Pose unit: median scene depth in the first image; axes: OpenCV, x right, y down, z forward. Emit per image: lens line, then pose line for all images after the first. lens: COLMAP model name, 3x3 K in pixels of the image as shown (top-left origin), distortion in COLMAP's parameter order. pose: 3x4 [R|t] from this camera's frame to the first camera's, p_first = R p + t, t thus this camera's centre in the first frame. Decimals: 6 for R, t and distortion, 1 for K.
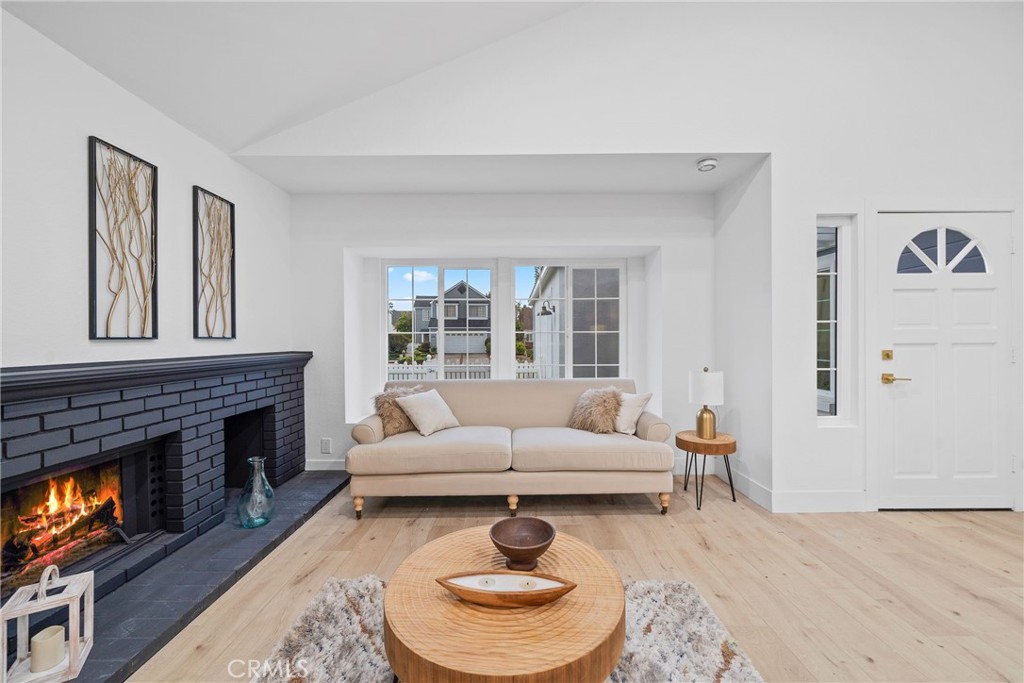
lens RADIAL K [[403.3, 0, 515.9], [0, 403.3, 341.9], [0, 0, 1]] dist [-0.008319, -0.001156]
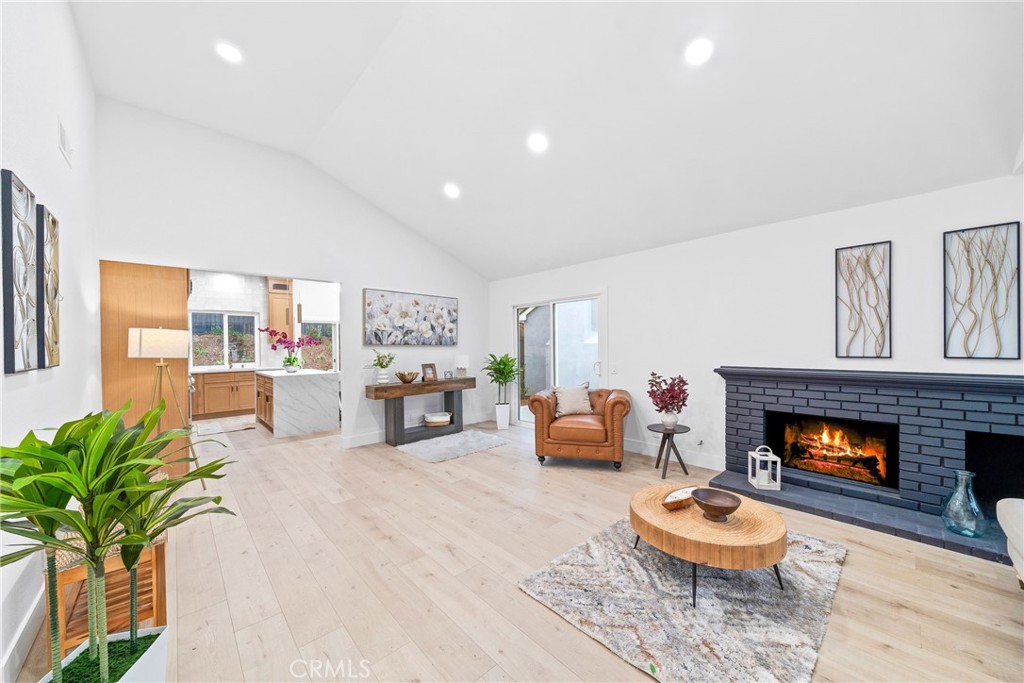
lens RADIAL K [[361.3, 0, 506.2], [0, 361.3, 351.1], [0, 0, 1]] dist [-0.010408, 0.000084]
pose [[-0.740092, 0.017034, -0.672290, 0.849248], [0.004693, 0.999786, 0.020166, -0.054691], [0.672489, 0.011769, -0.740013, 0.847875]]
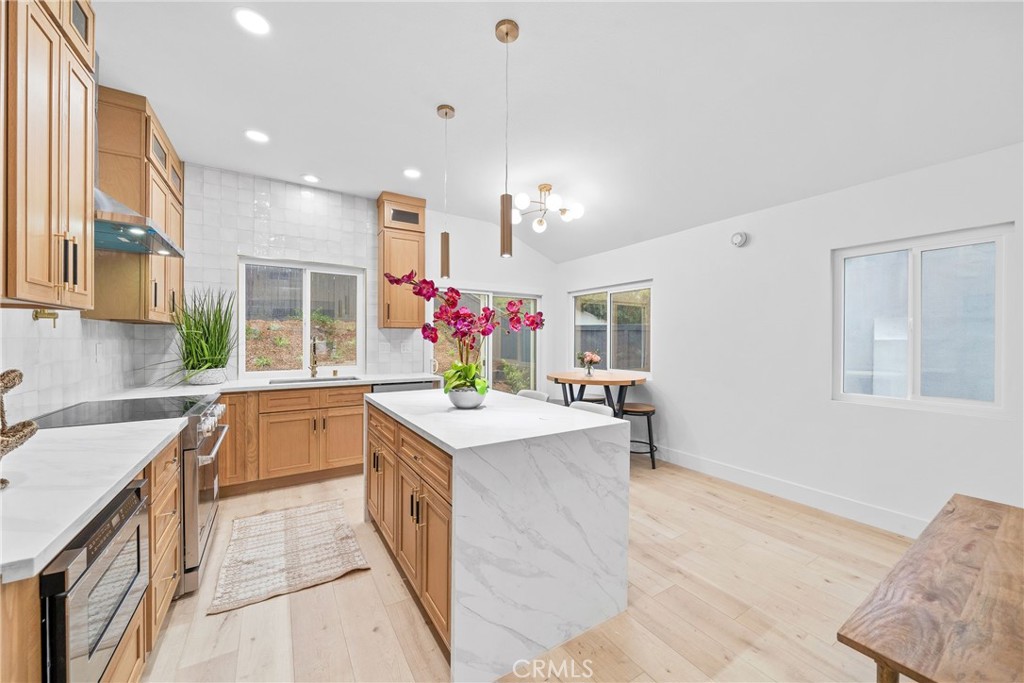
lens RADIAL K [[361.3, 0, 502.6], [0, 361.3, 340.2], [0, 0, 1]] dist [-0.010408, 0.000084]
pose [[-0.852990, -0.000940, -0.521927, 0.653725], [-0.006403, 0.999942, 0.008664, -0.032167], [0.521888, 0.010732, -0.852946, -1.186014]]
